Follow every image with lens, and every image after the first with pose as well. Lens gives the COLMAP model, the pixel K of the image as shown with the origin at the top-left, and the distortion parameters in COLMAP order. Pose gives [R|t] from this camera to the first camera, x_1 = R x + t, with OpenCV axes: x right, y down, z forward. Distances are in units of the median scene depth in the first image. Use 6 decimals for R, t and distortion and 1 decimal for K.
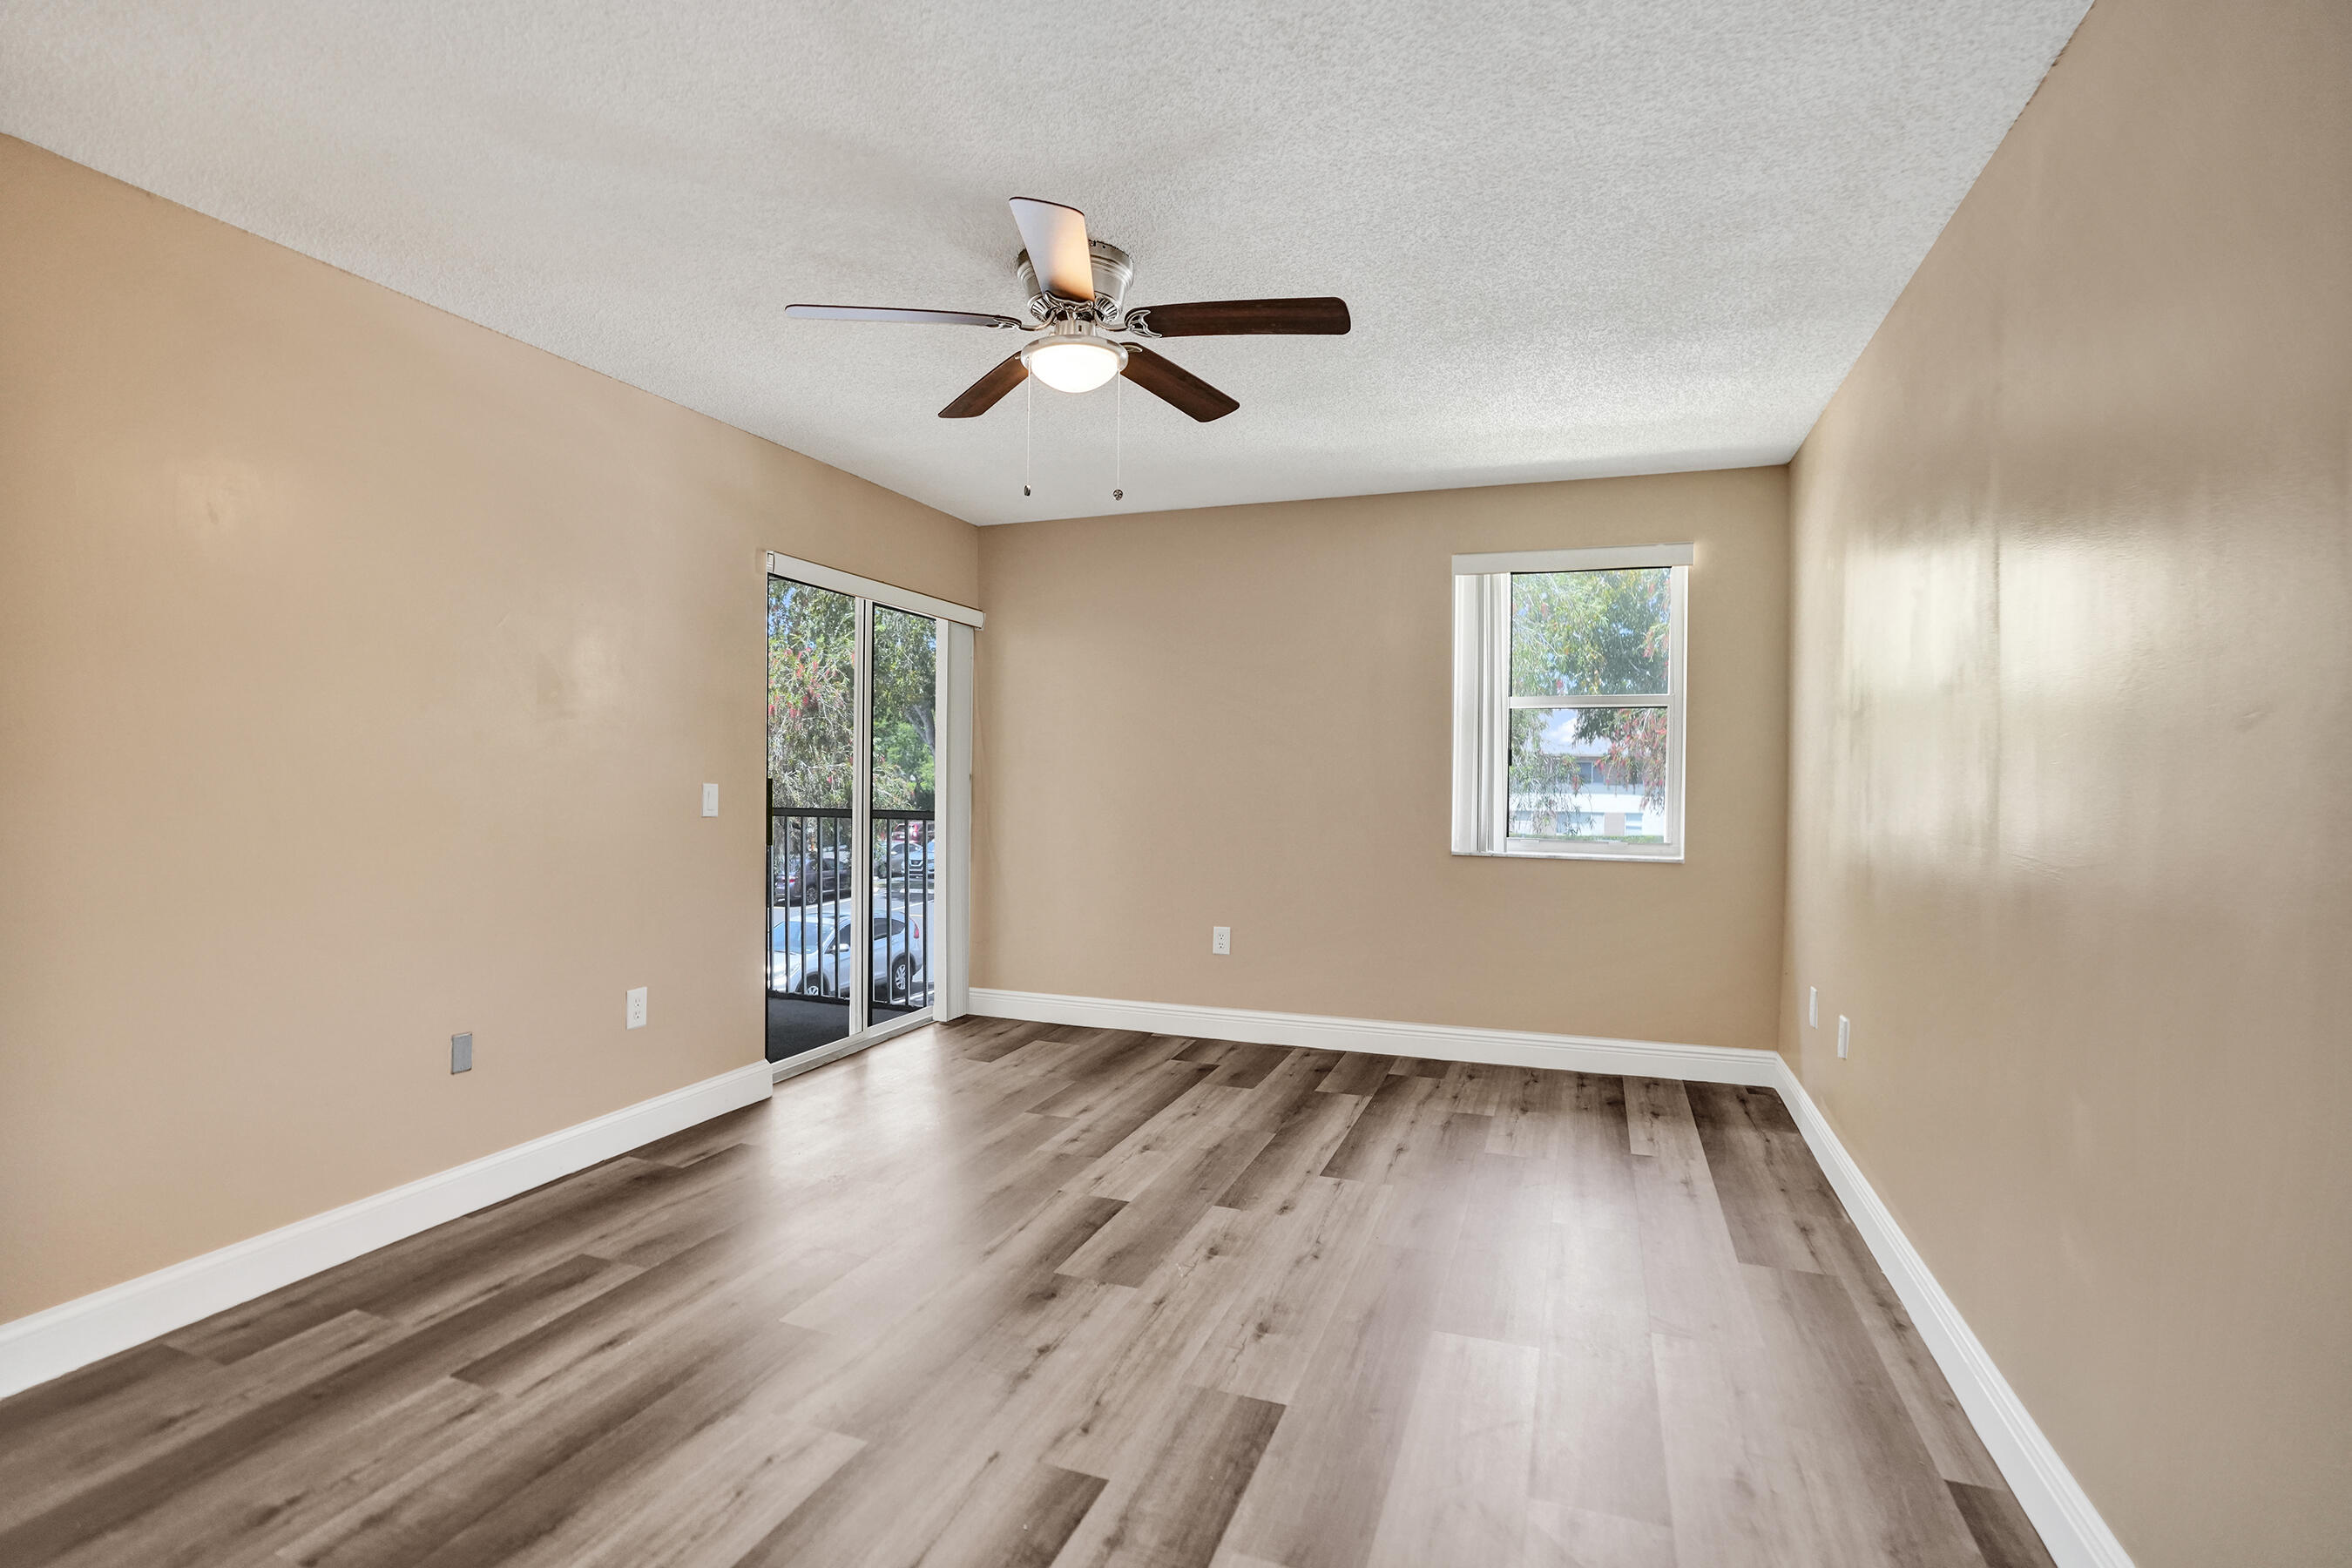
lens RADIAL K [[1131.3, 0, 1165.6], [0, 1131.3, 771.3], [0, 0, 1]] dist [-0.038998, 0.012429]
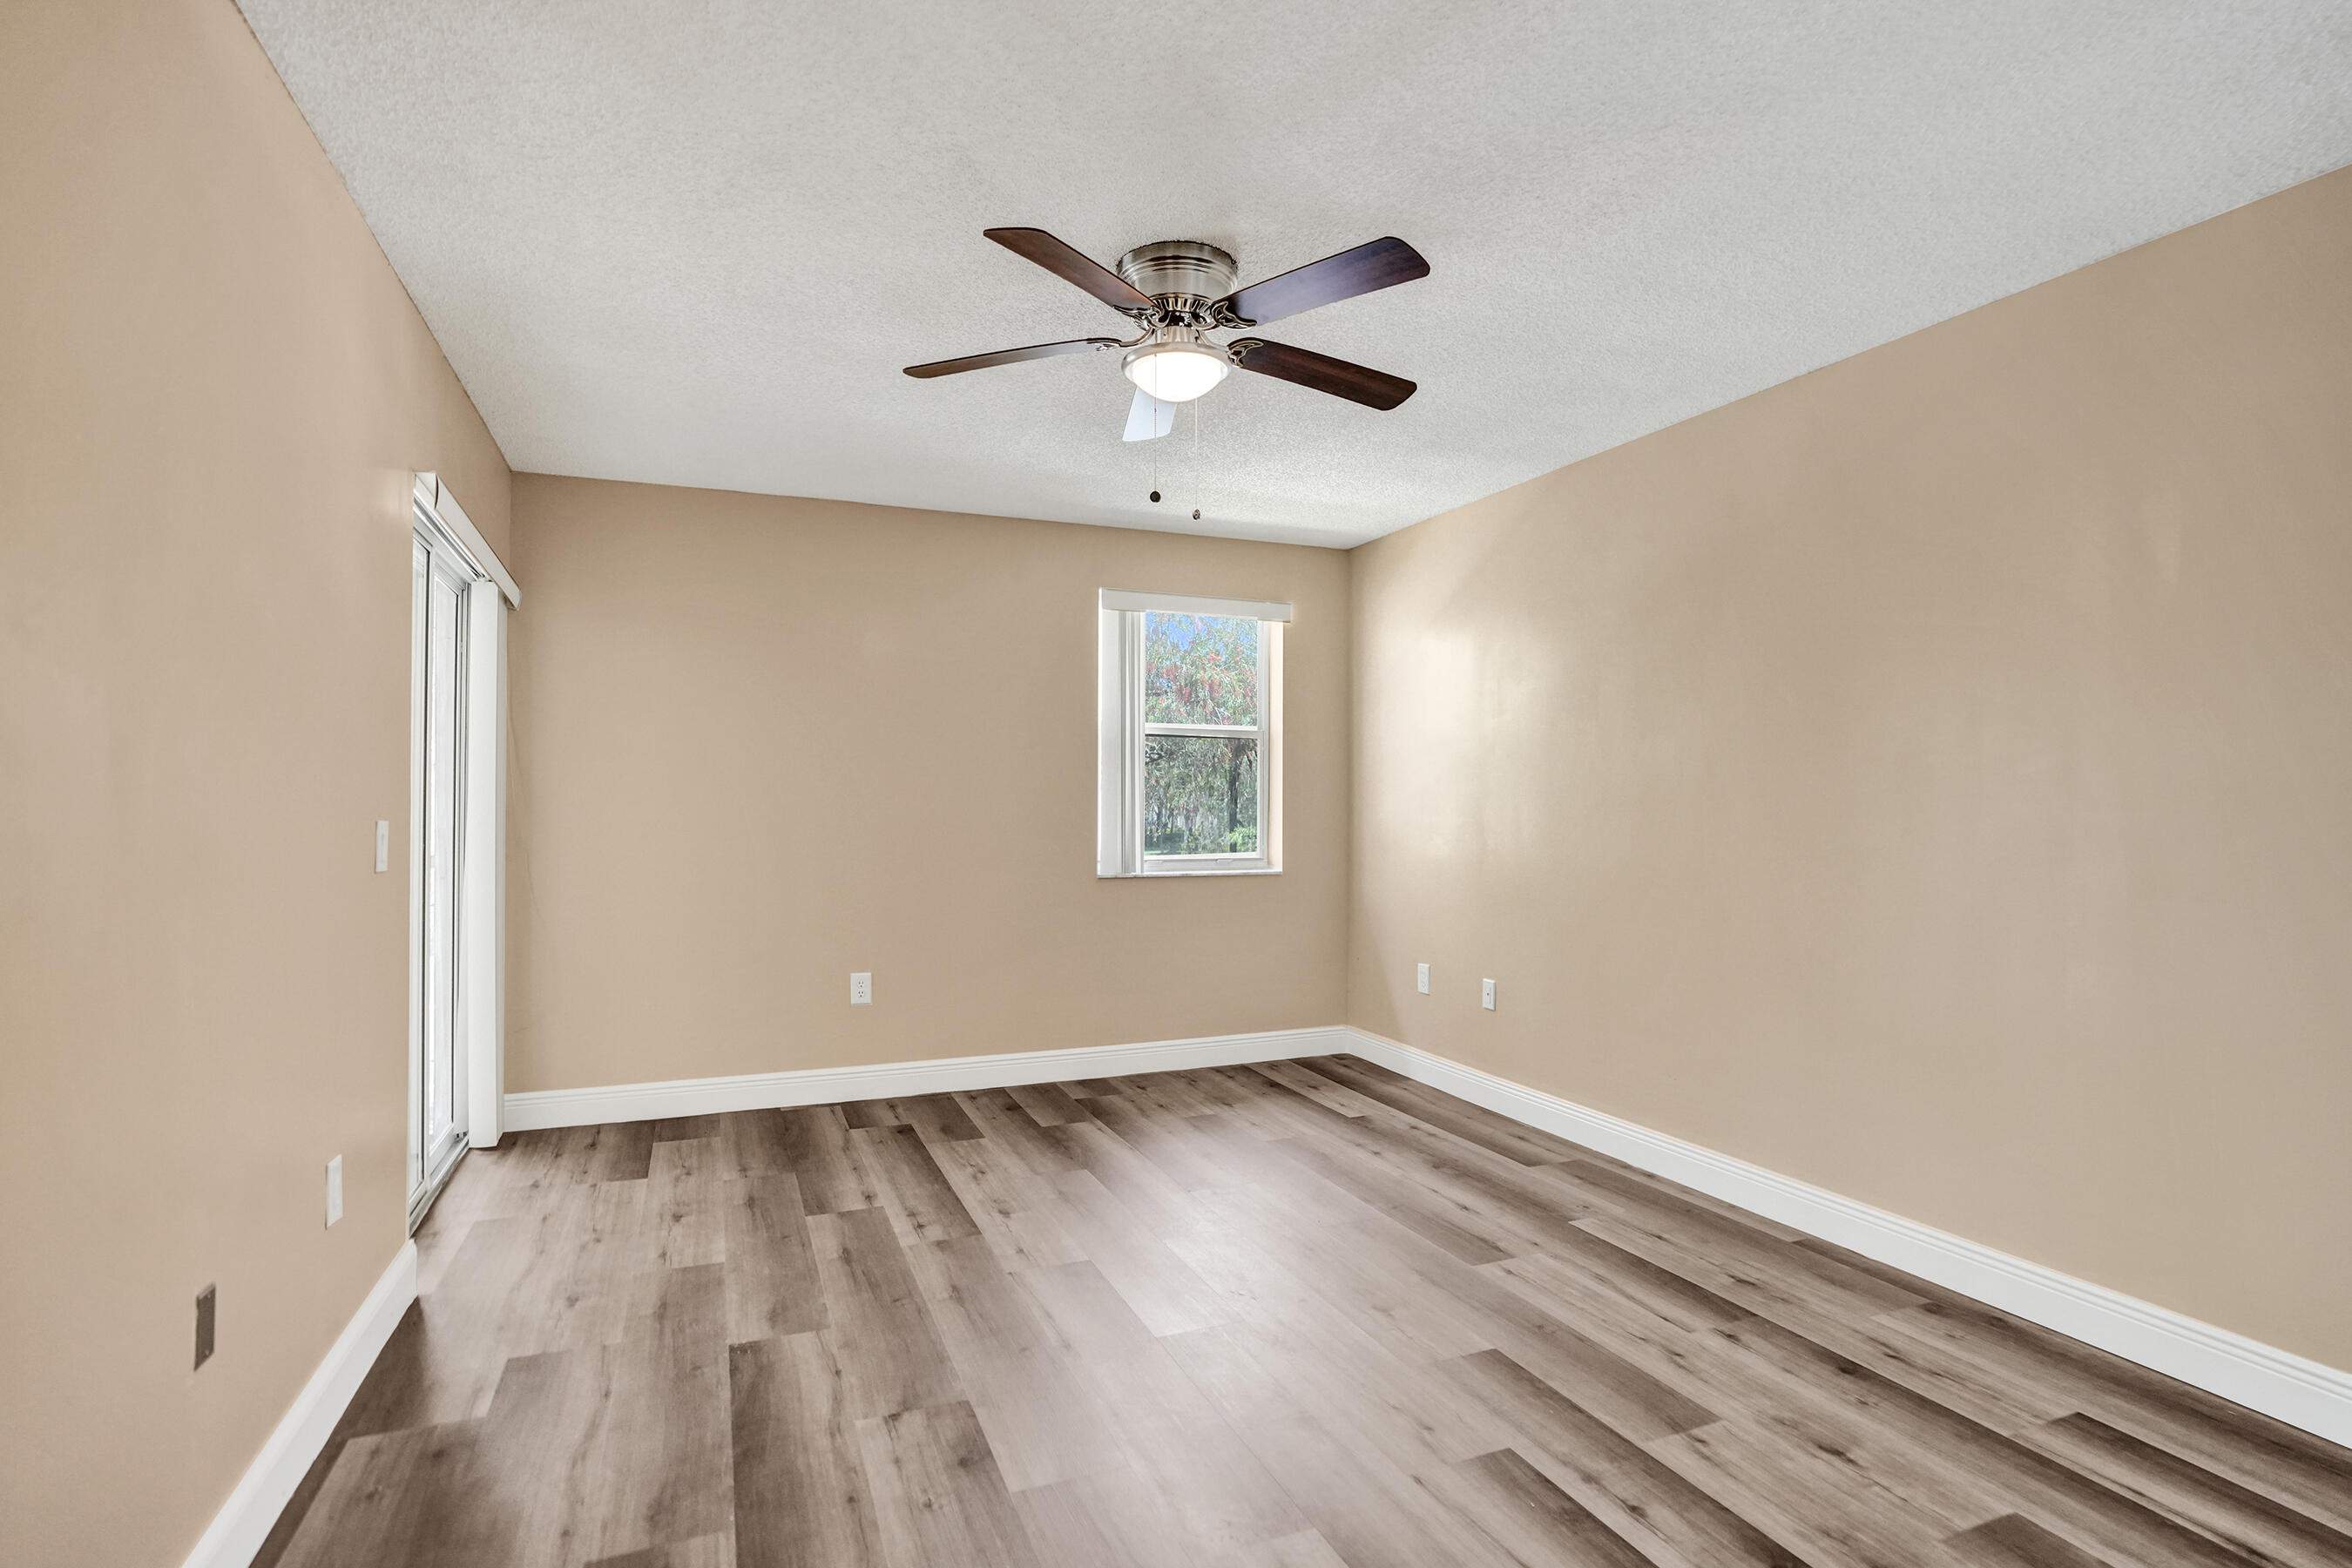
lens RADIAL K [[1193.0, 0, 1180.4], [0, 1193.0, 781.9], [0, 0, 1]] dist [-0.030863, 0.000876]
pose [[0.717725, 0.003988, 0.696316, -0.555107], [0.004740, 0.999932, -0.010613, -0.002521], [-0.696311, 0.010918, 0.717657, 0.198624]]
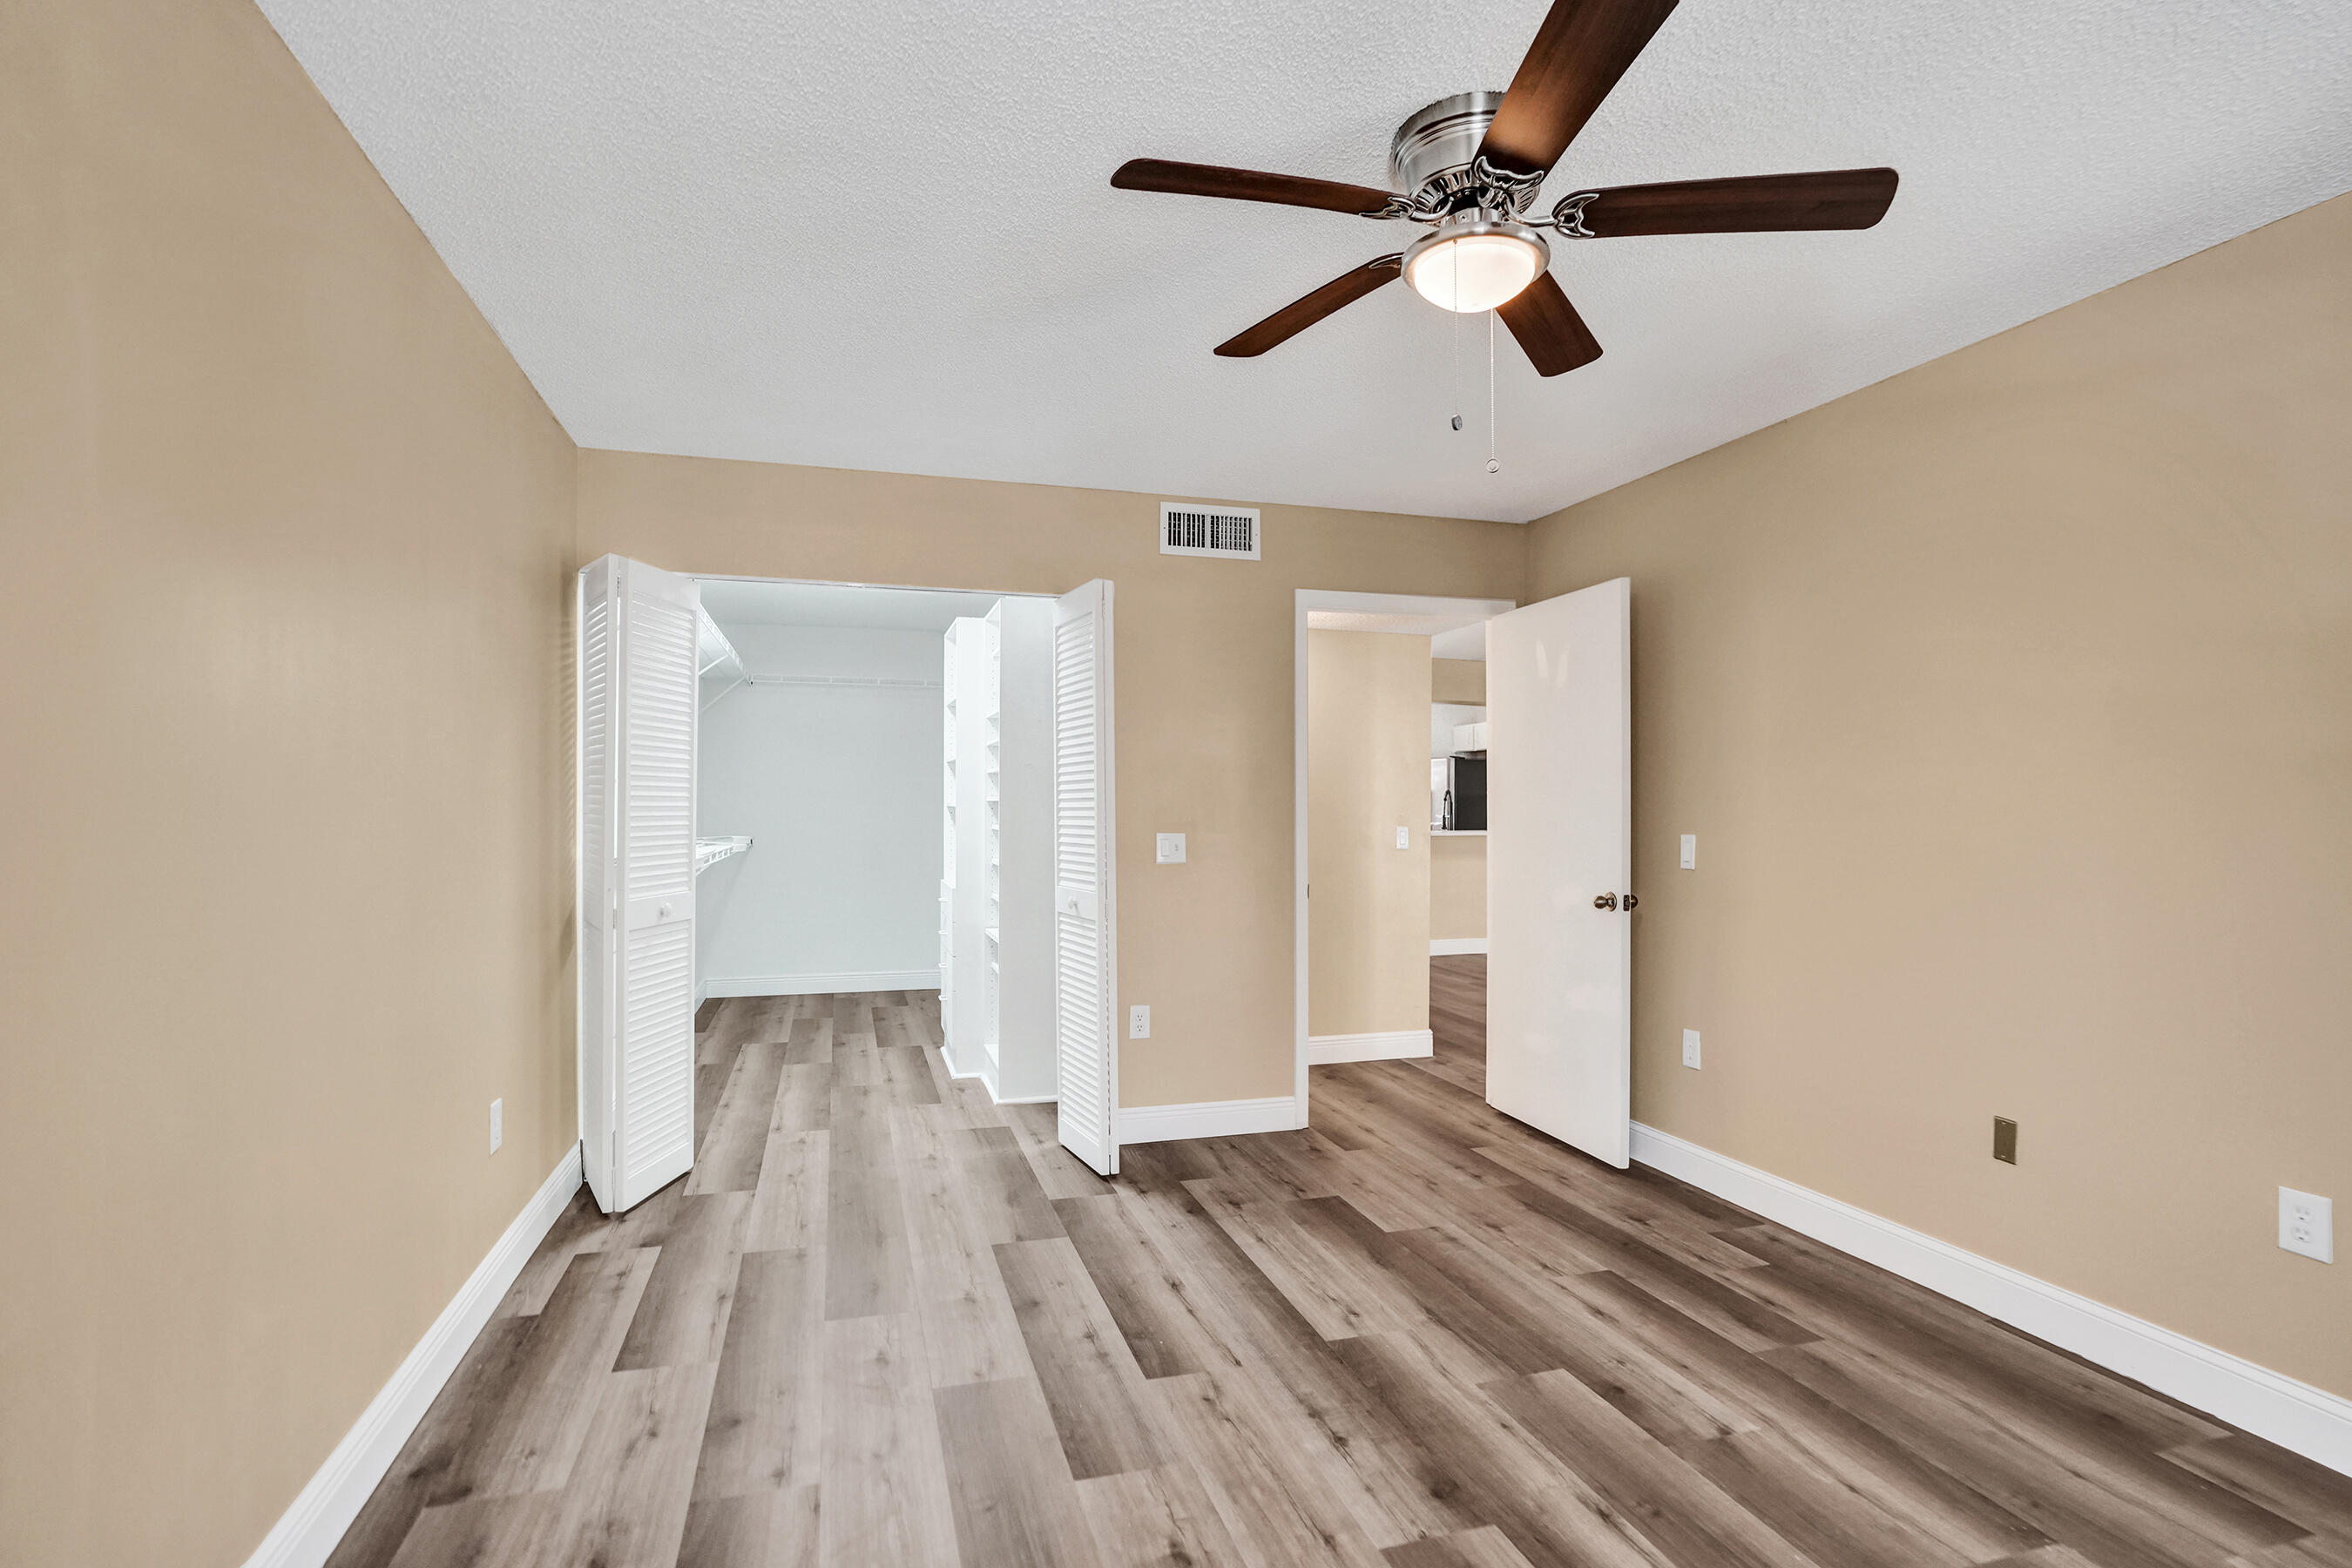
lens RADIAL K [[1131.3, 0, 1166.9], [0, 1131.3, 795.4], [0, 0, 1]] dist [-0.038998, 0.012429]
pose [[-0.798555, -0.015132, -0.601732, 0.361560], [-0.010717, 0.999883, -0.010923, -0.007851], [0.601827, -0.002273, -0.798624, 1.038020]]
